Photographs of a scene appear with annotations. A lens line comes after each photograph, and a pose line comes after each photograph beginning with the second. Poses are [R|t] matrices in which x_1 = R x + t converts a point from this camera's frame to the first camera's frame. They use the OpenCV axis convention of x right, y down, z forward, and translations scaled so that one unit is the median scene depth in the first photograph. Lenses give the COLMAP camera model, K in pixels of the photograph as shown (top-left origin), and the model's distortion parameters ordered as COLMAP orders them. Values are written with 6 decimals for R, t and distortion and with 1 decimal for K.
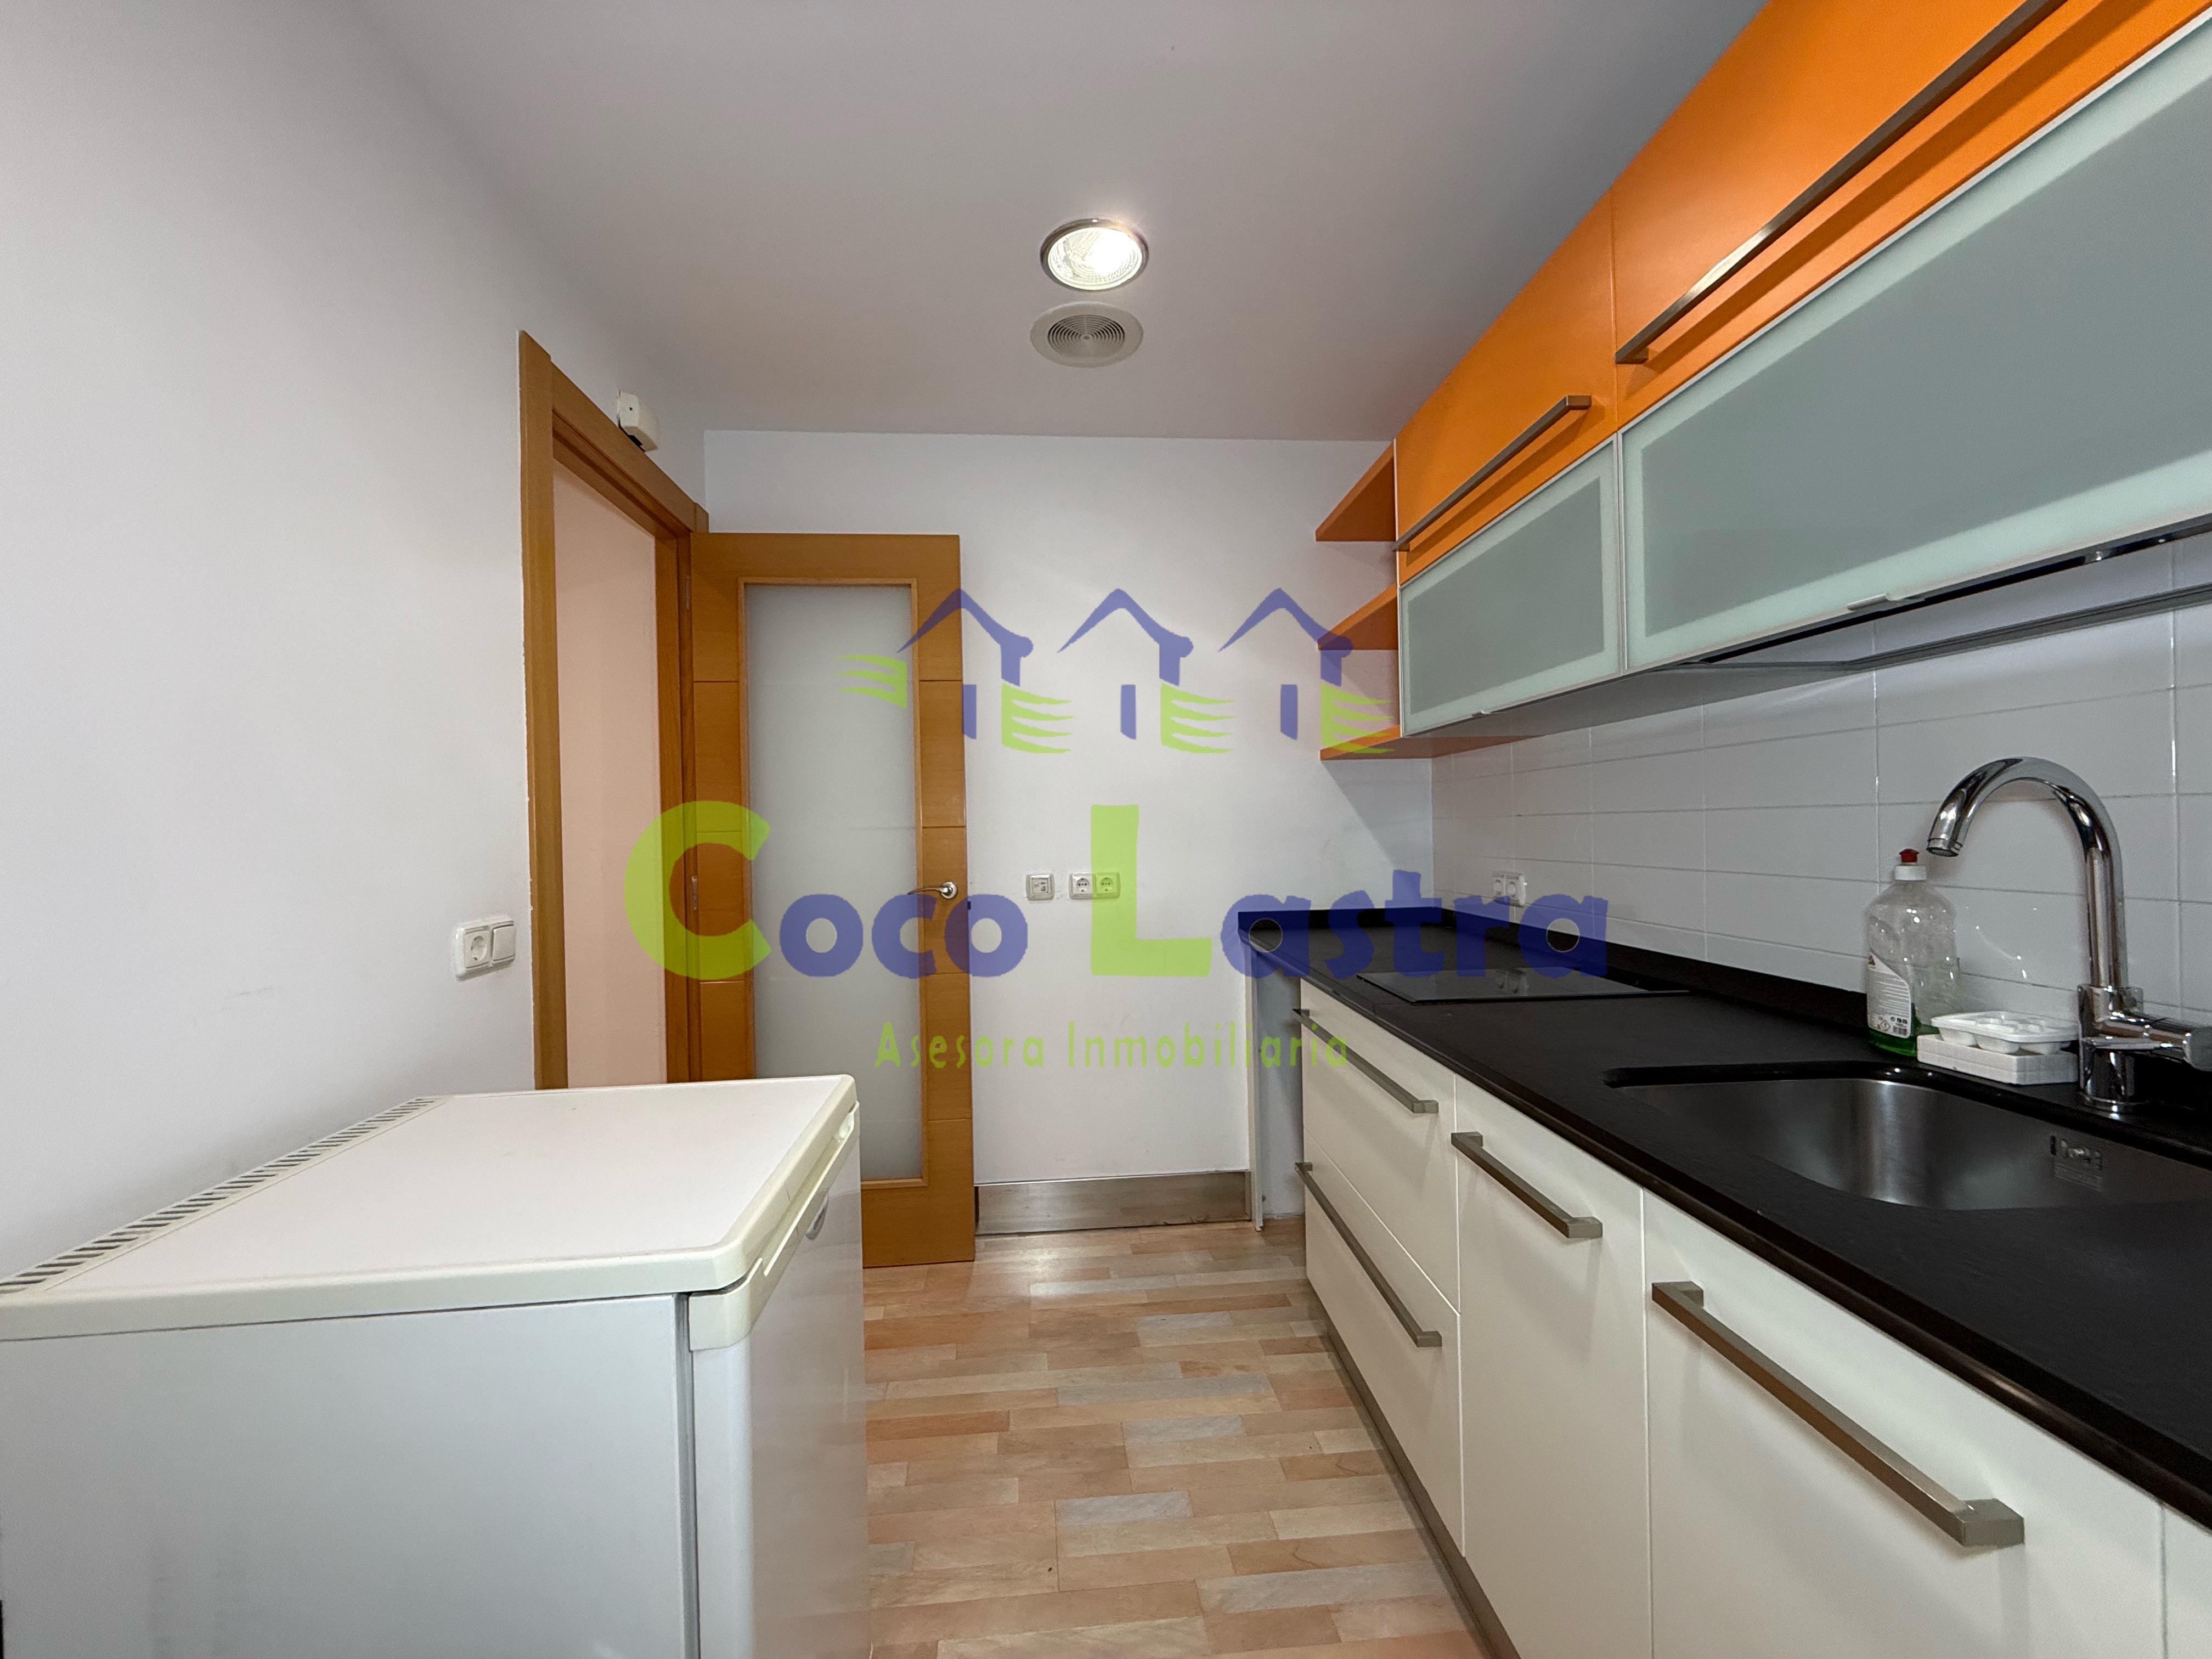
lens RADIAL K [[877.4, 0, 1093.2], [0, 877.4, 820.5], [0, 0, 1]] dist [0.000554, -0.000511]
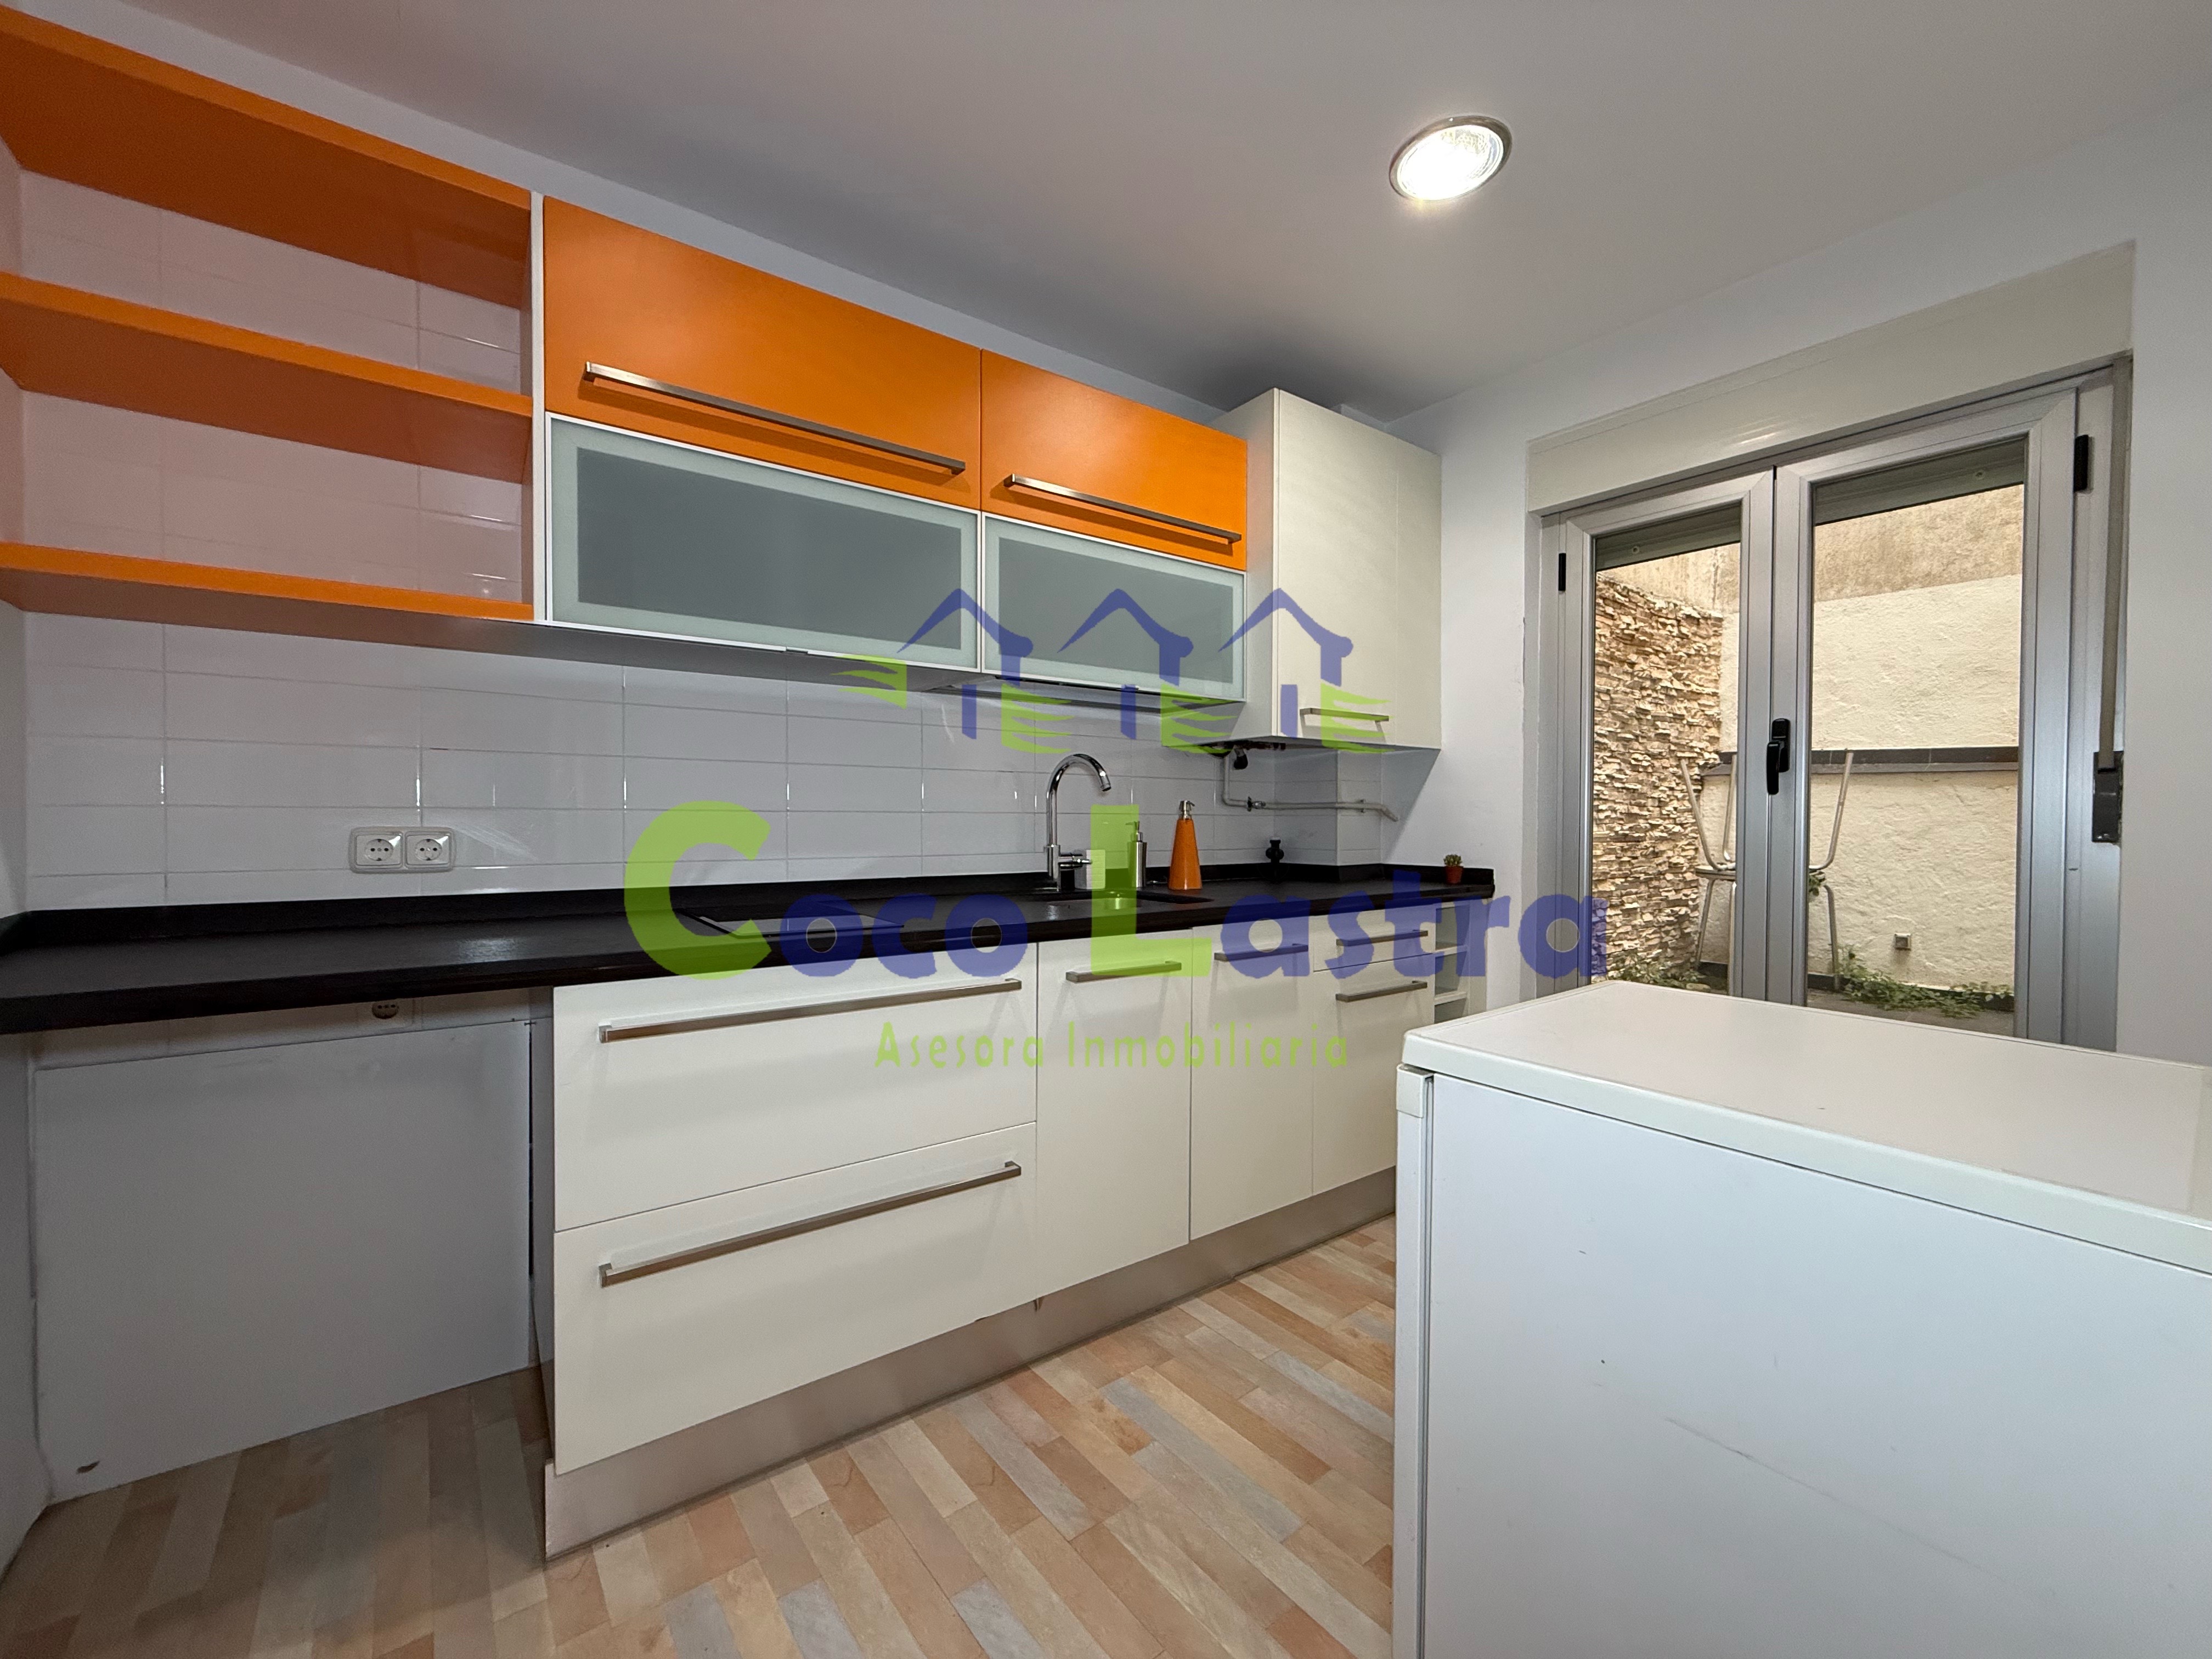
lens RADIAL K [[877.4, 0, 1098.0], [0, 877.4, 829.7], [0, 0, 1]] dist [0.000554, -0.000511]
pose [[-0.552459, 0.012503, 0.833447, -0.648148], [0.000801, 0.999895, -0.014469, 0.107391], [-0.833540, -0.007326, -0.552411, 1.396882]]
